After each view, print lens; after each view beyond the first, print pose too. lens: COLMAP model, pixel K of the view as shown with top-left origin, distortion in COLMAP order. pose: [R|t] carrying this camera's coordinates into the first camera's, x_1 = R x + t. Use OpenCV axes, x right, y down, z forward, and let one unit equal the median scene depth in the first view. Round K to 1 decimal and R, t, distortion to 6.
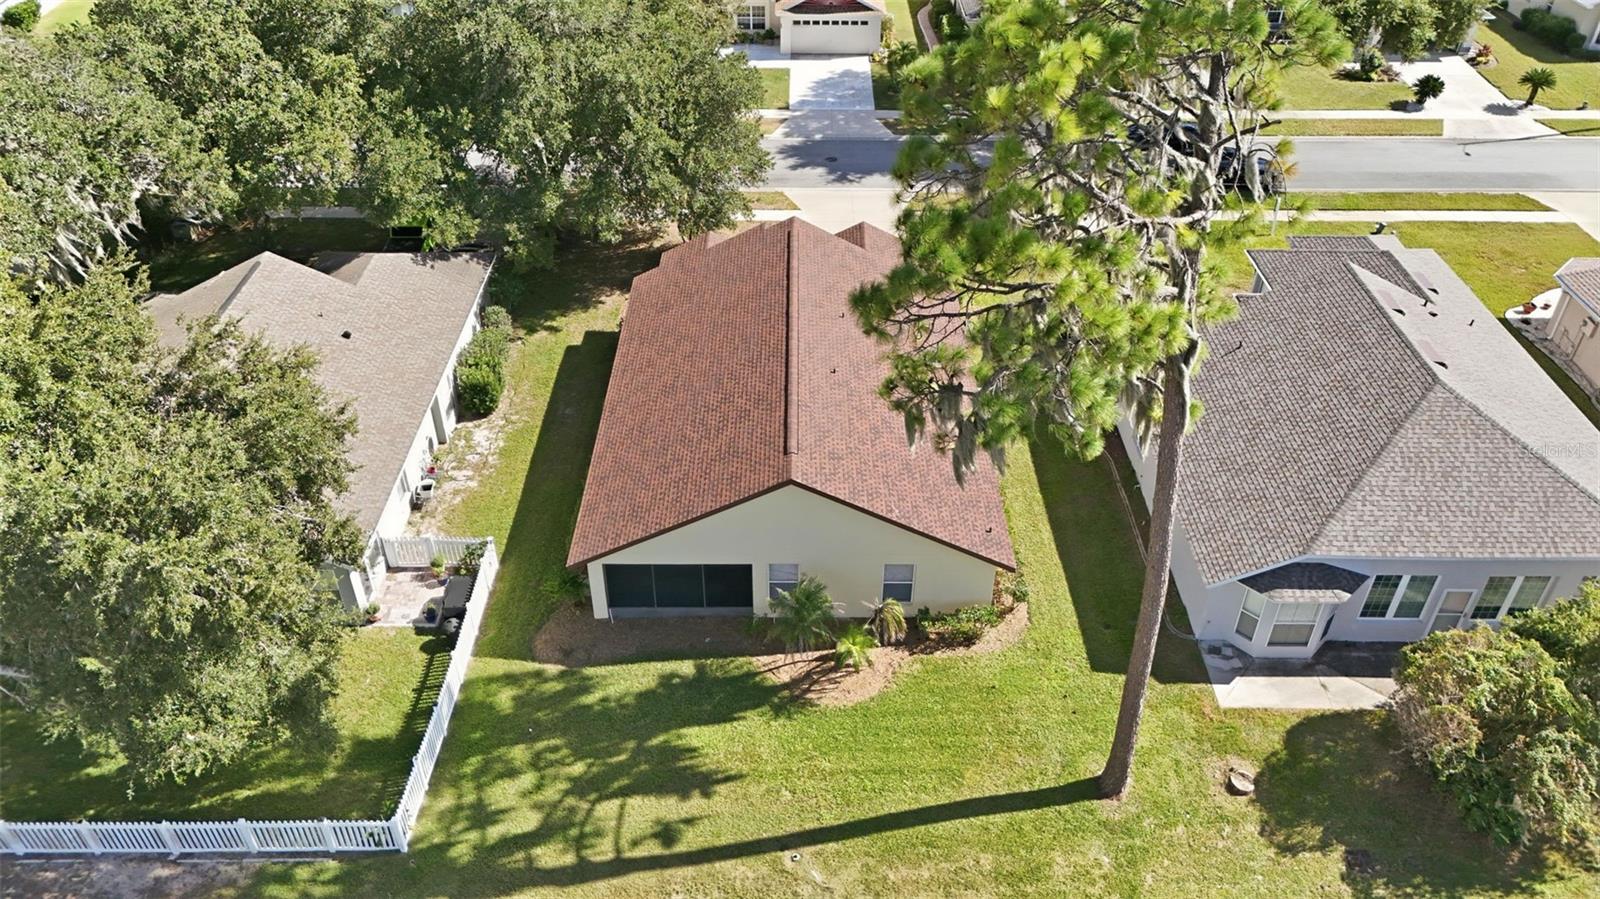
lens RADIAL K [[1179.9, 0, 800.0], [0, 1179.9, 449.5], [0, 0, 1]] dist [0.074207, -0.068271]
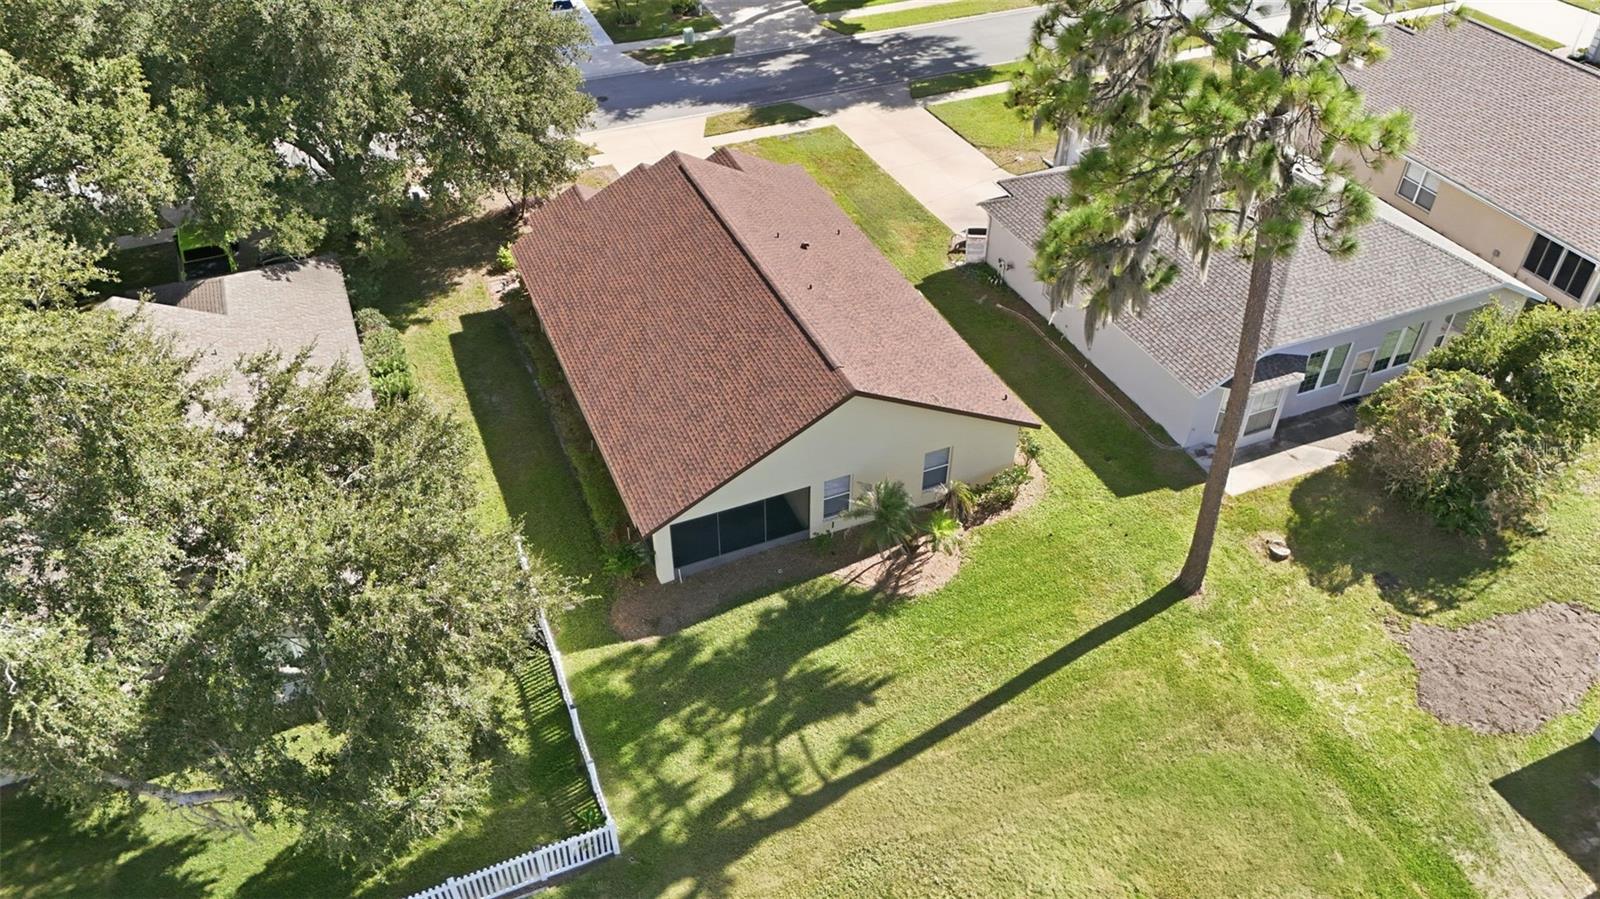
lens RADIAL K [[1174.7, 0, 800.0], [0, 1174.7, 449.5], [0, 0, 1]] dist [0.083082, -0.082060]
pose [[0.921715, -0.250961, 0.295737, -0.343223], [0.235878, 0.967948, 0.086240, -0.022621], [-0.307901, -0.009731, 0.951369, 0.041183]]
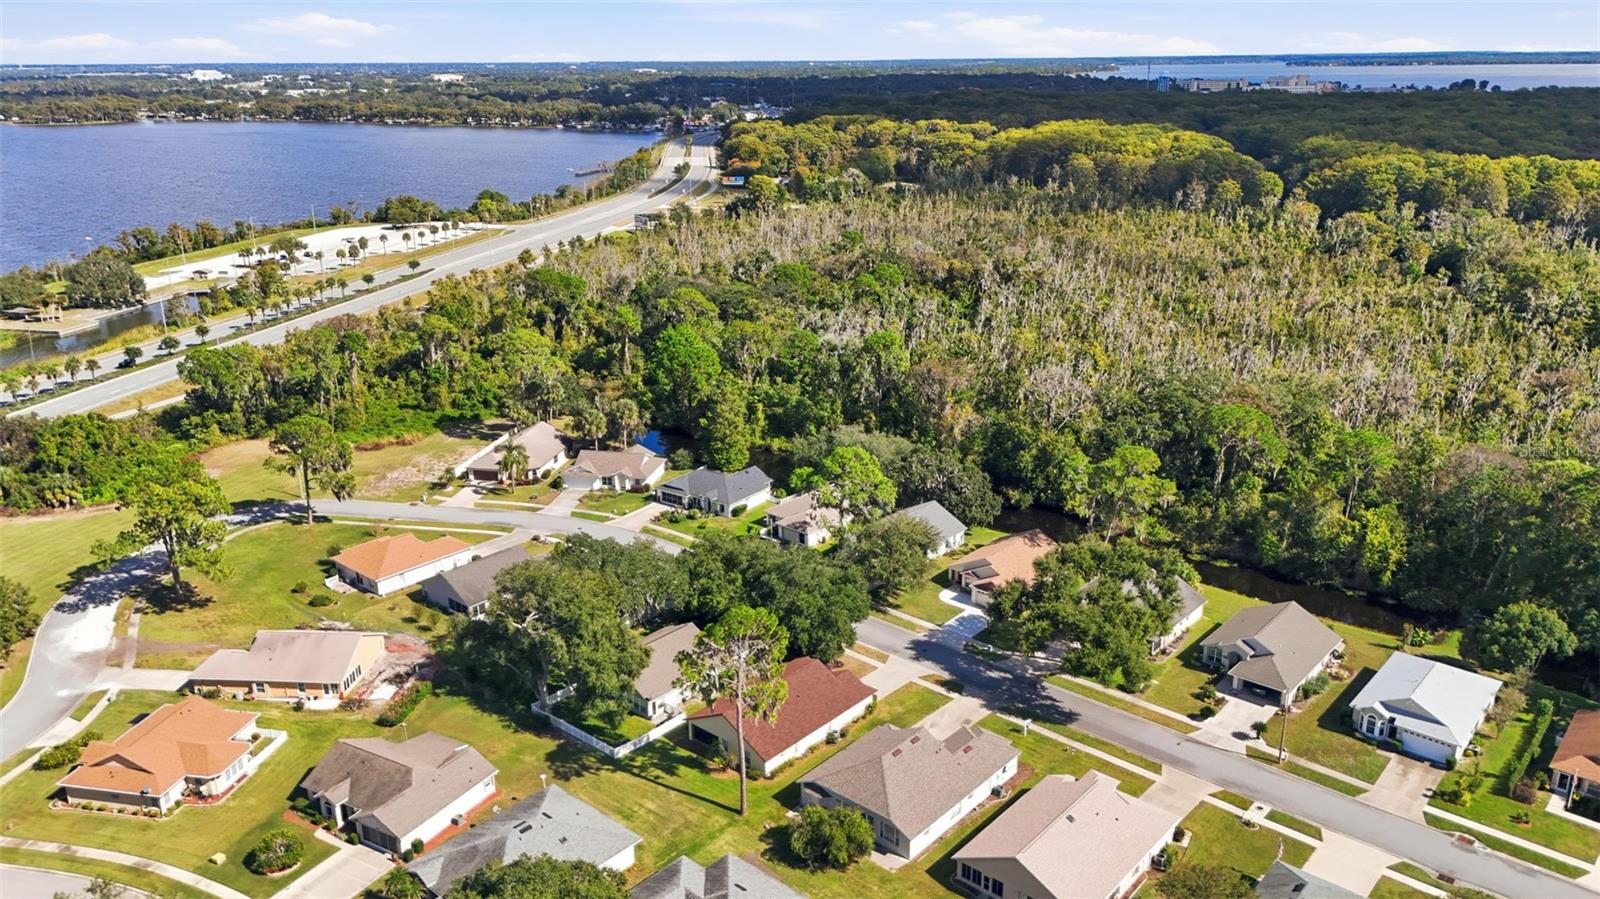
lens RADIAL K [[1174.7, 0, 800.0], [0, 1174.7, 449.5], [0, 0, 1]] dist [0.083082, -0.082060]
pose [[0.744417, 0.192325, -0.639417, 2.426553], [-0.386336, 0.905110, -0.177537, -0.167425], [0.544598, 0.379192, 0.748082, -2.069207]]
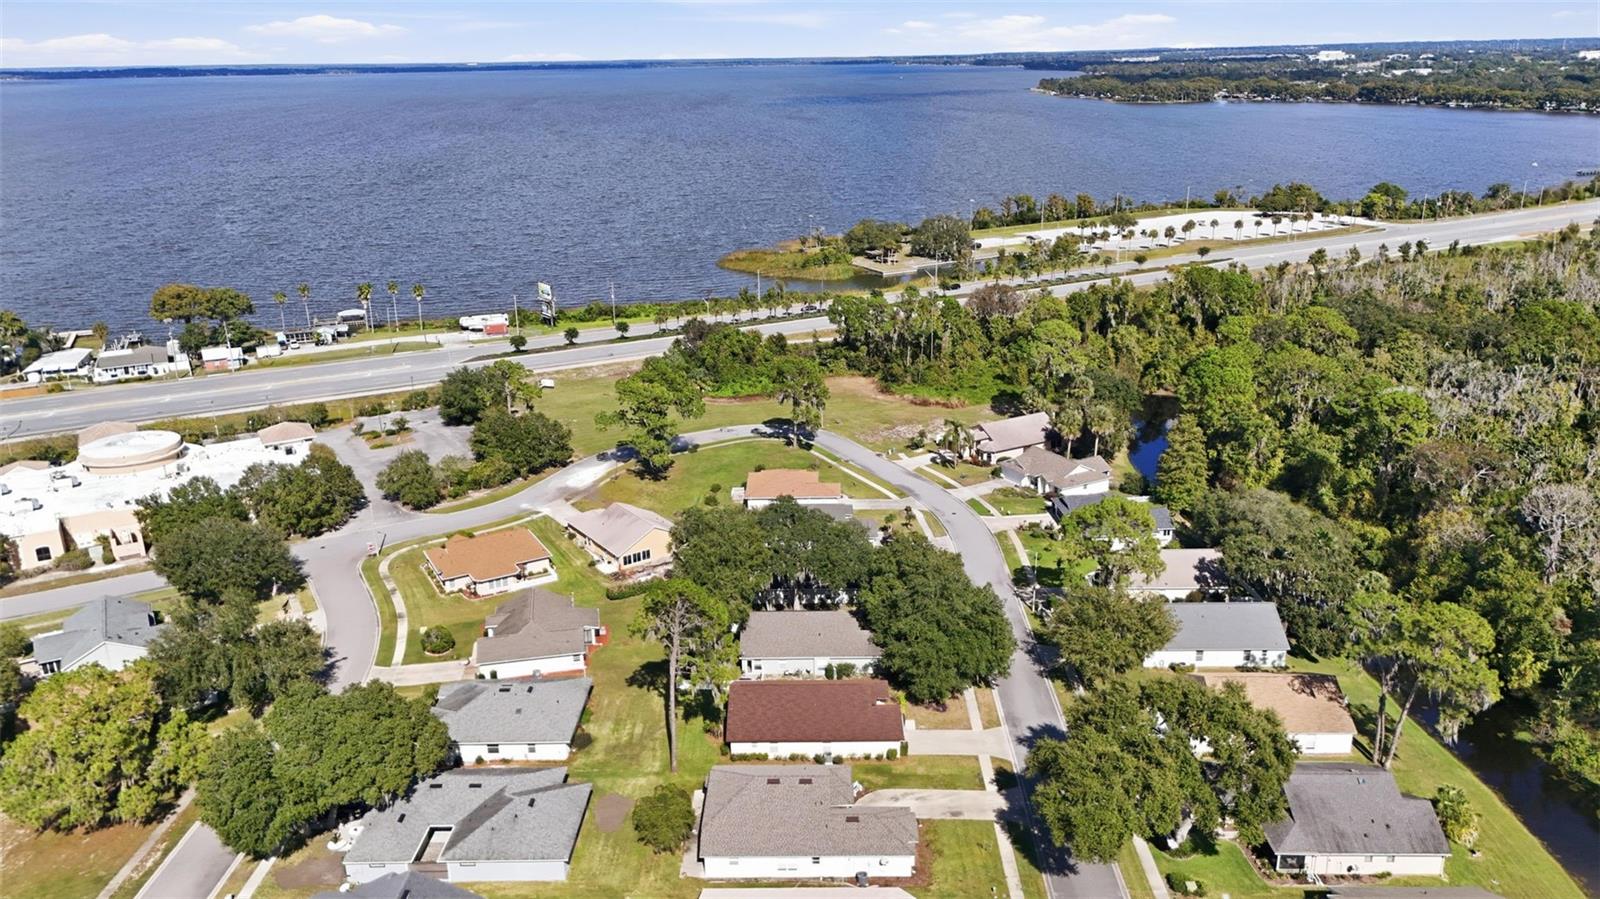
lens RADIAL K [[1174.7, 0, 800.0], [0, 1174.7, 449.5], [0, 0, 1]] dist [0.083082, -0.082060]
pose [[-0.021812, 0.306924, -0.951484, 3.478367], [-0.586973, 0.766483, 0.260703, -1.733823], [0.809313, 0.564182, 0.163437, 0.041129]]
